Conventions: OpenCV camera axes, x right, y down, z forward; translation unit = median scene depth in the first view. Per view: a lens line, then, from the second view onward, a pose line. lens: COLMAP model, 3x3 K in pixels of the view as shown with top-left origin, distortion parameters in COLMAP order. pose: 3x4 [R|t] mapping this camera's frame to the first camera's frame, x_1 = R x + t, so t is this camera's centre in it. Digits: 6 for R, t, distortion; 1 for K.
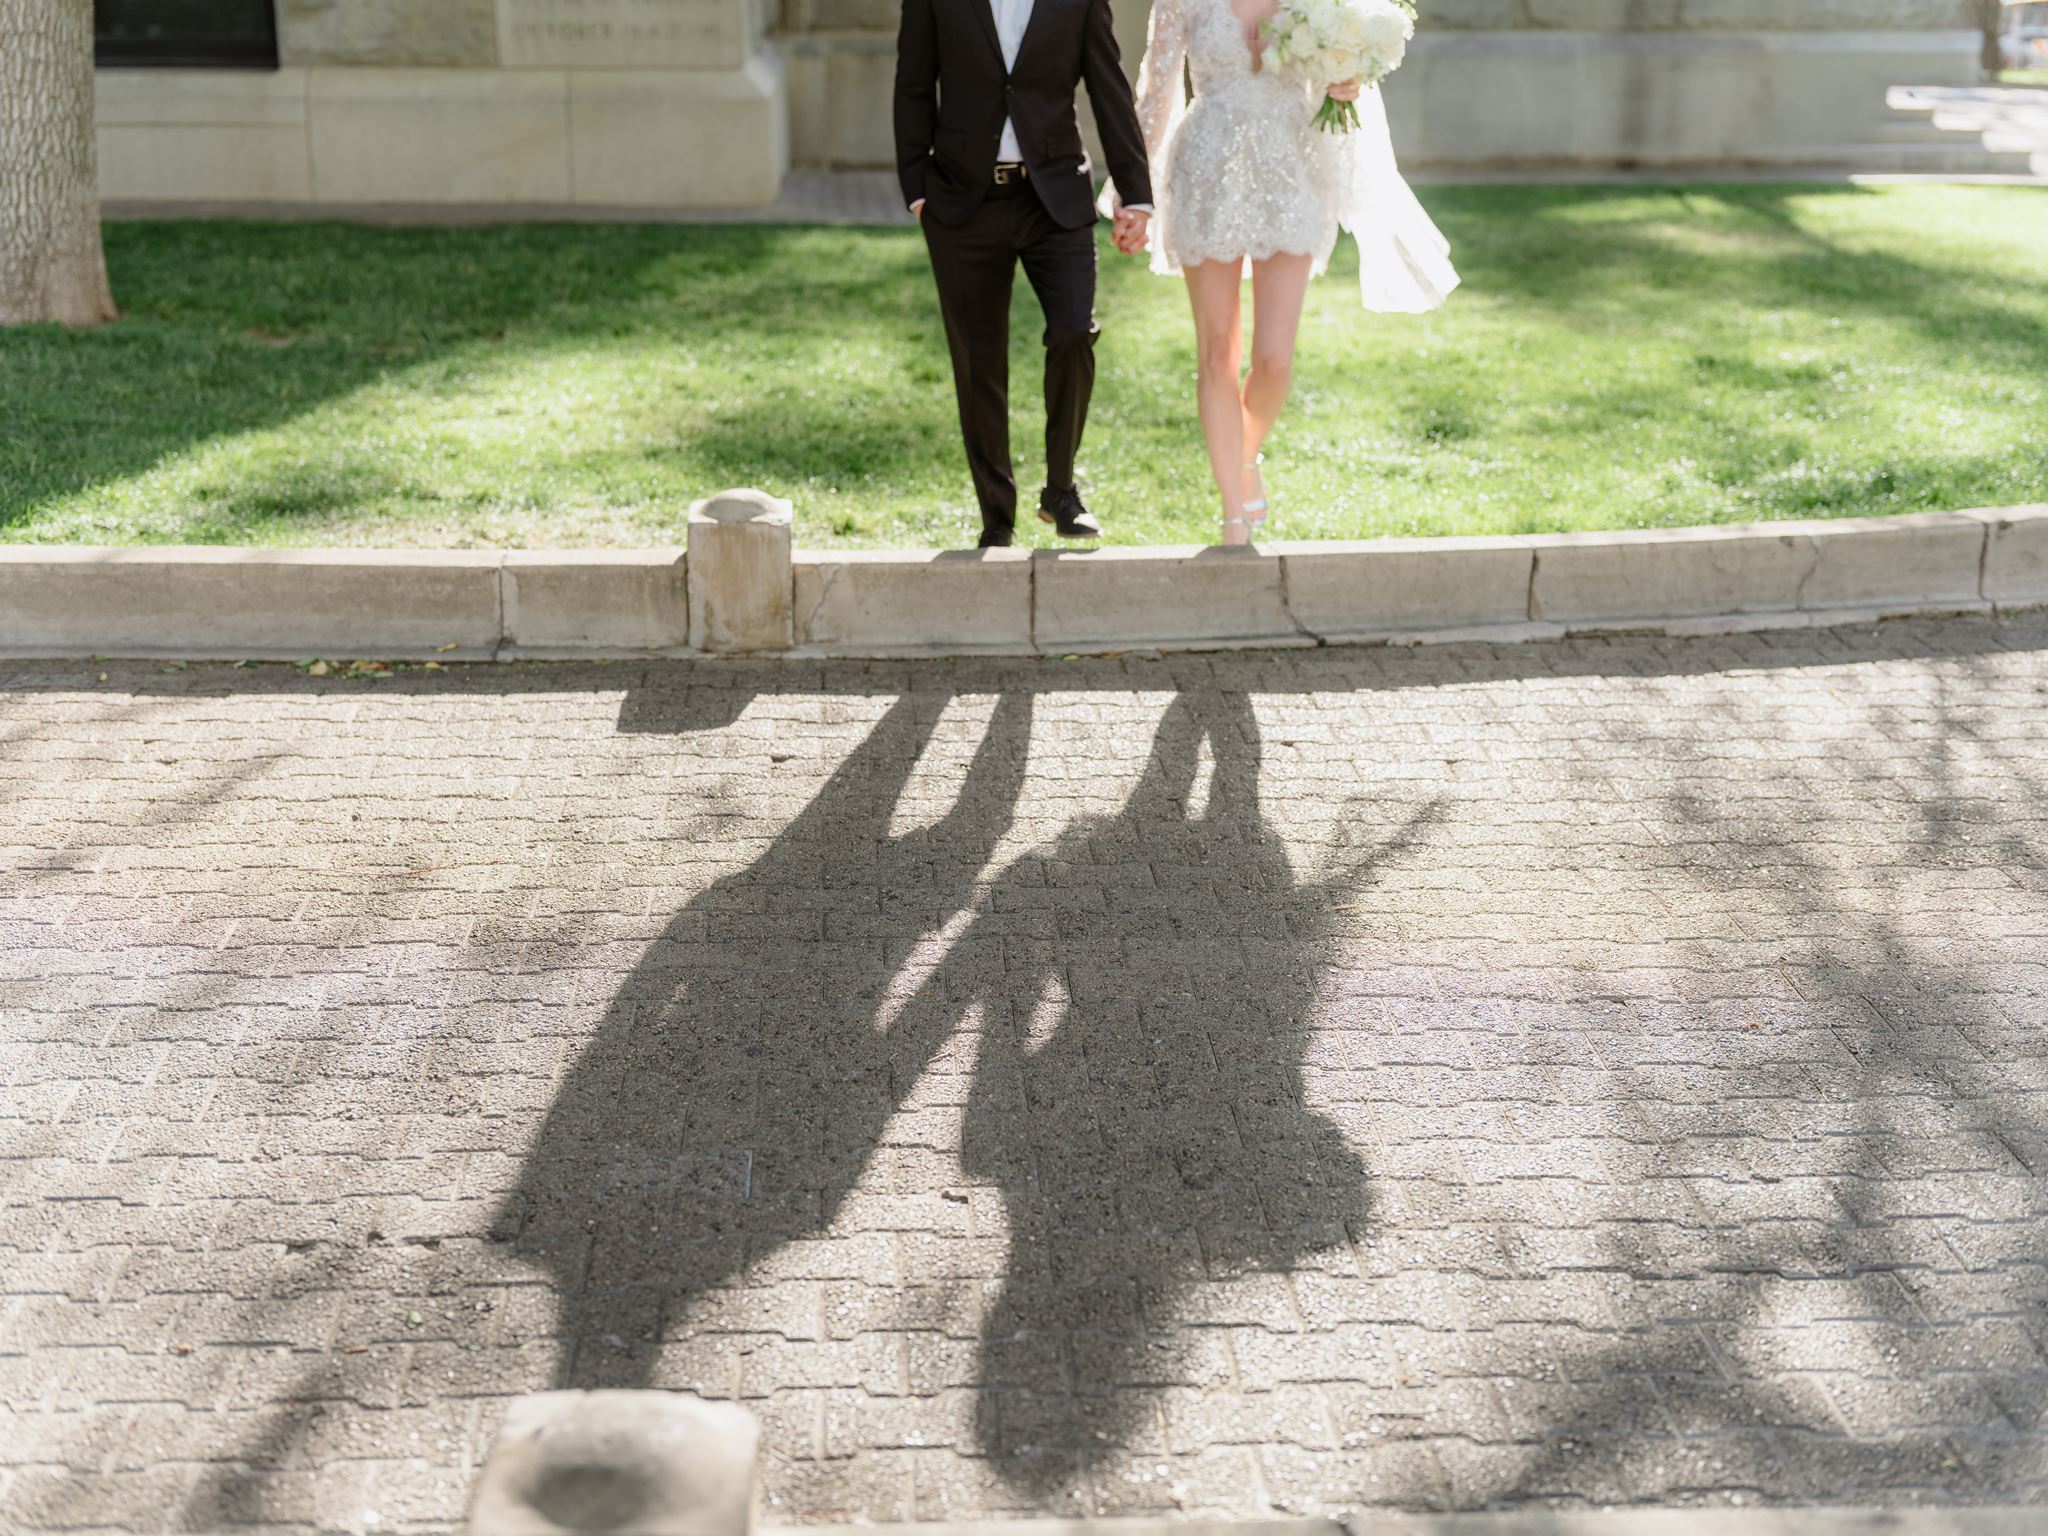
lens RADIAL K [[2635.2, 0, 1018.0], [0, 2635.2, 767.0], [0, 0, 1]] dist [-0.005193, 0.031519]
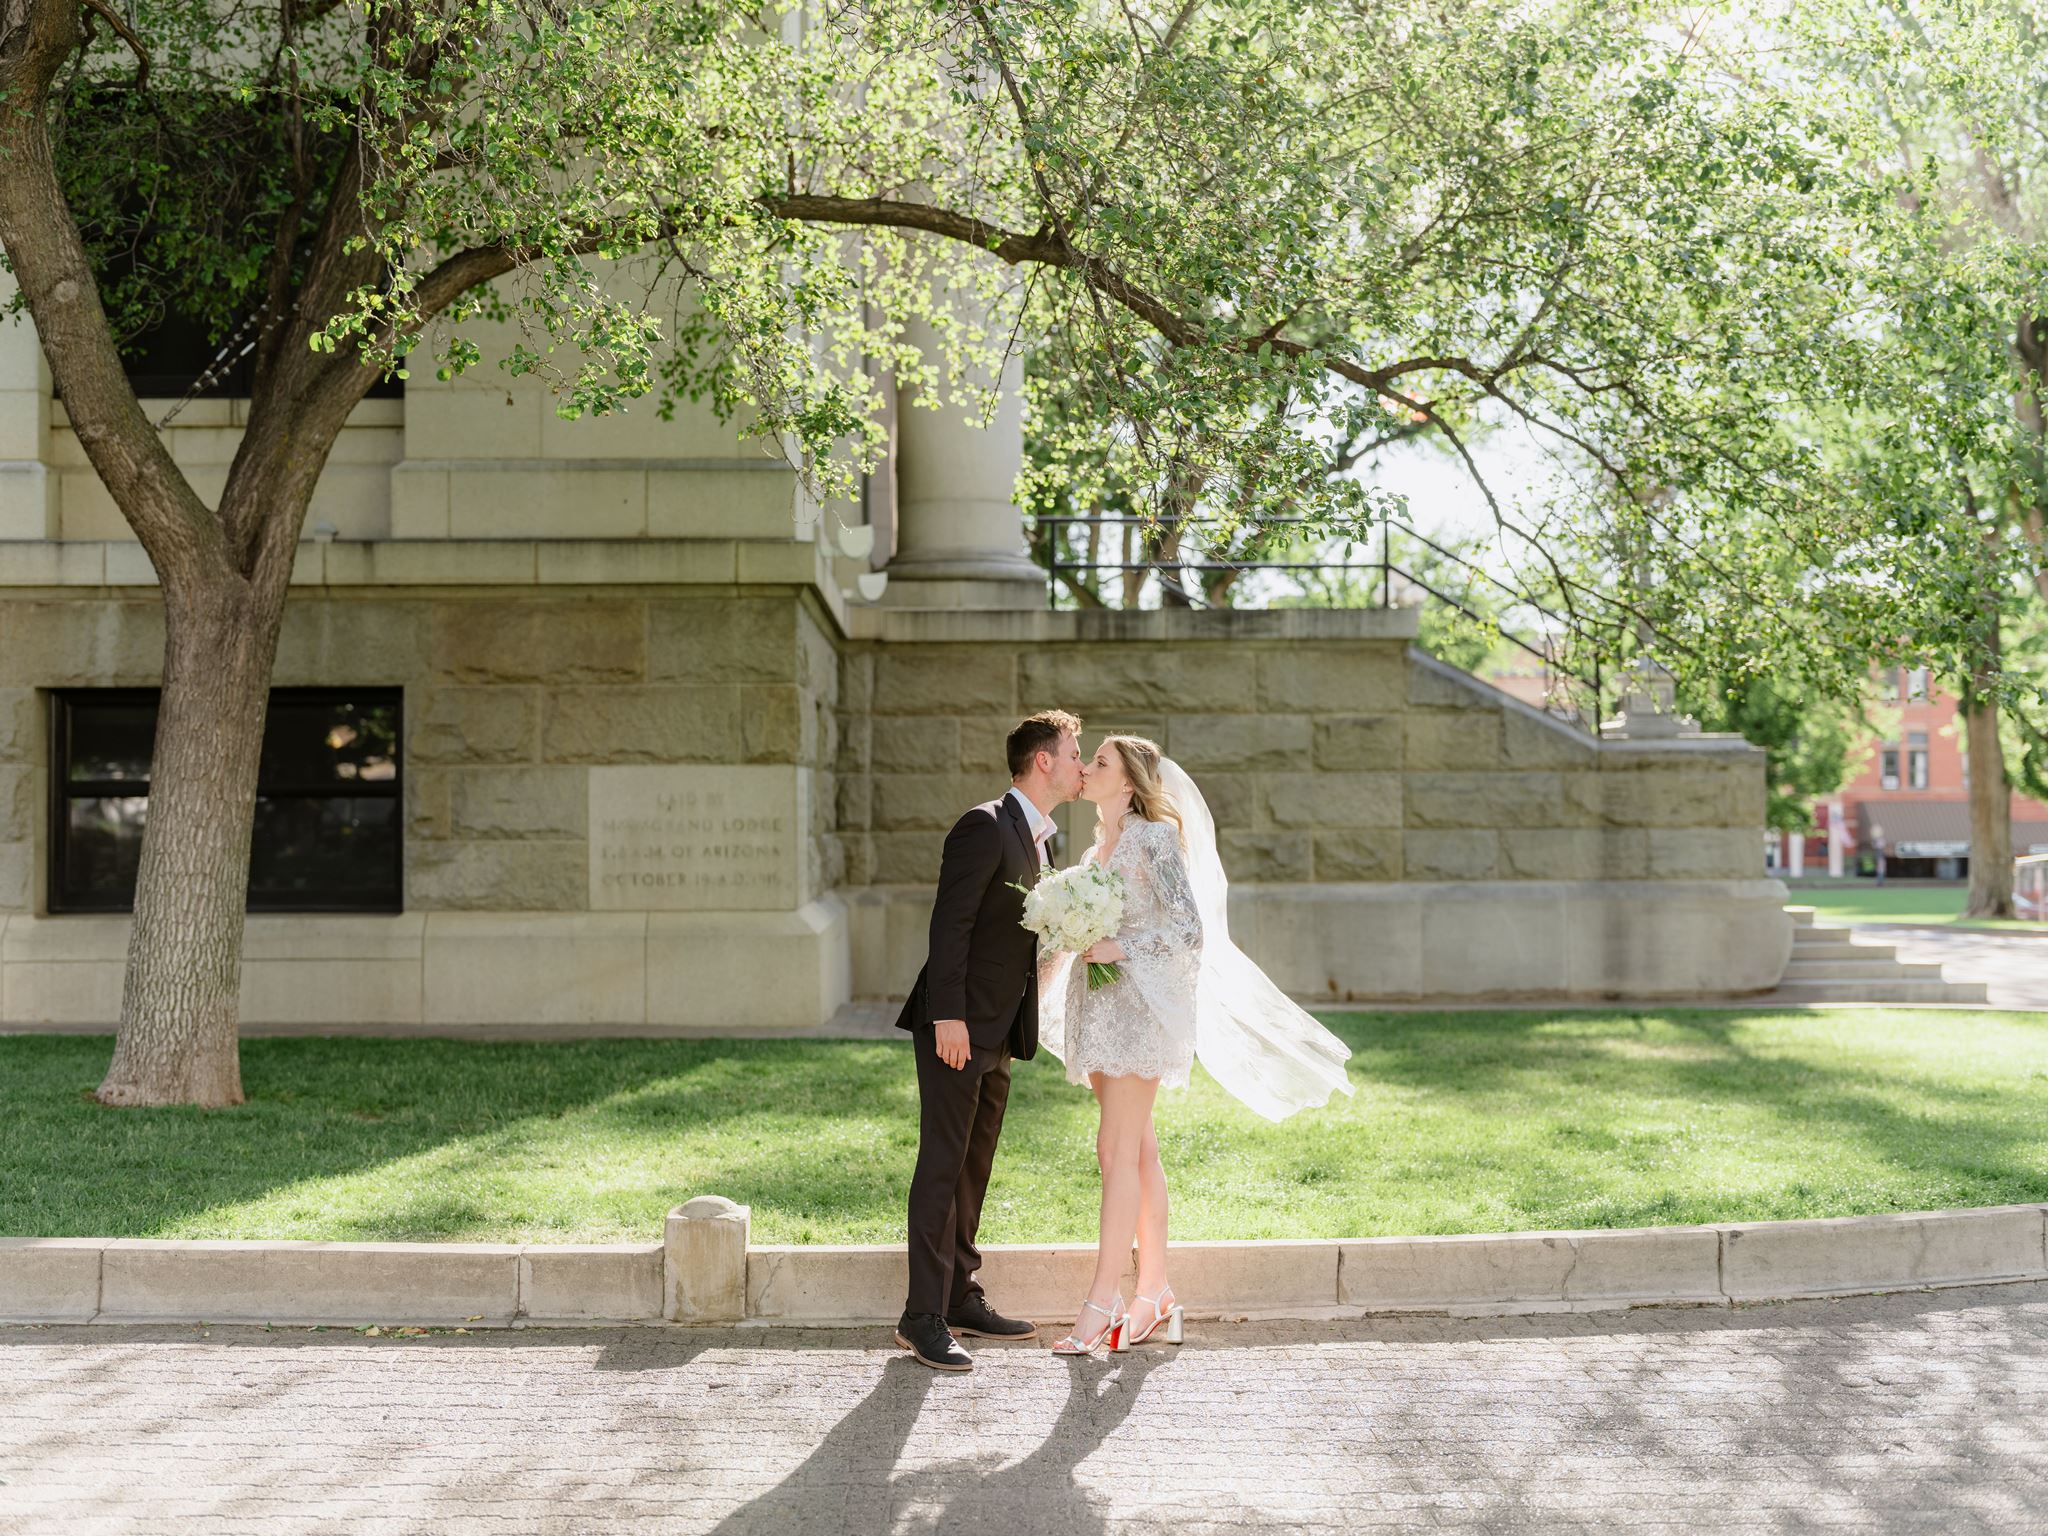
lens RADIAL K [[2611.8, 0, 1011.7], [0, 2611.8, 775.9], [0, 0, 1]] dist [0.002196, -0.022959]
pose [[0.999098, -0.008244, -0.041662, 0.062844], [-0.005261, 0.949402, -0.314020, 0.064708], [0.042143, 0.313956, 0.948502, -0.173547]]
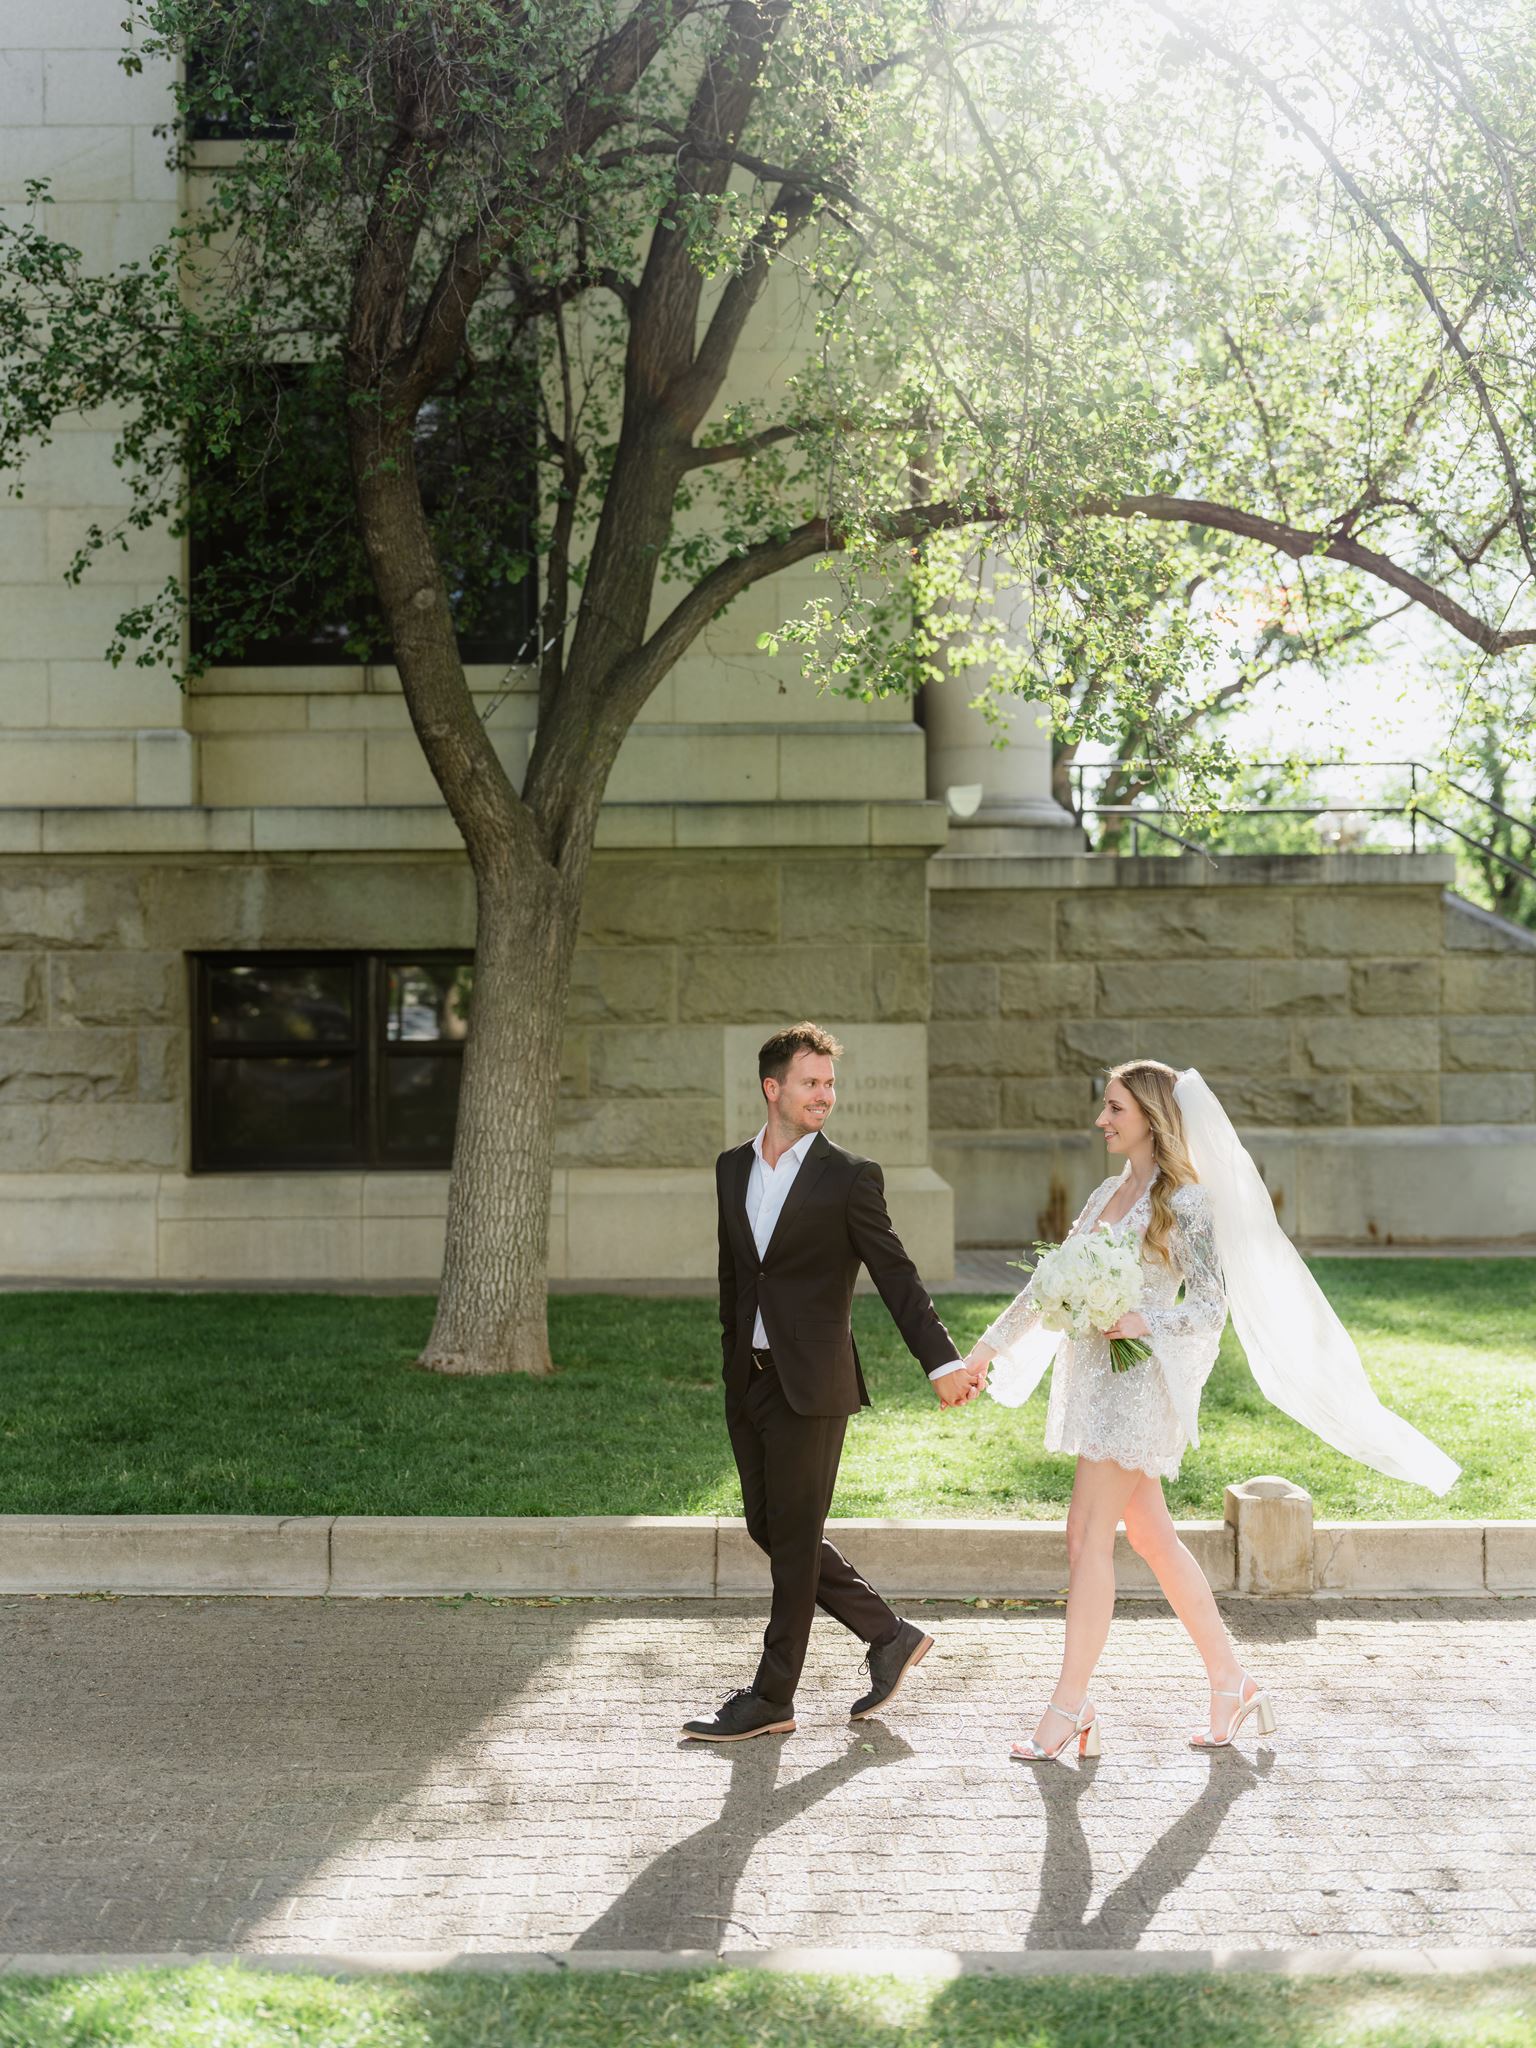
lens RADIAL K [[2682.5, 0, 750.9], [0, 2682.5, 1027.9], [0, 0, 1]] dist [0.004001, 0.011568]
pose [[0.998378, -0.012169, -0.055620, -0.191195], [-0.005087, 0.953919, -0.300021, 0.061360], [0.056708, 0.299817, 0.952310, -0.278534]]
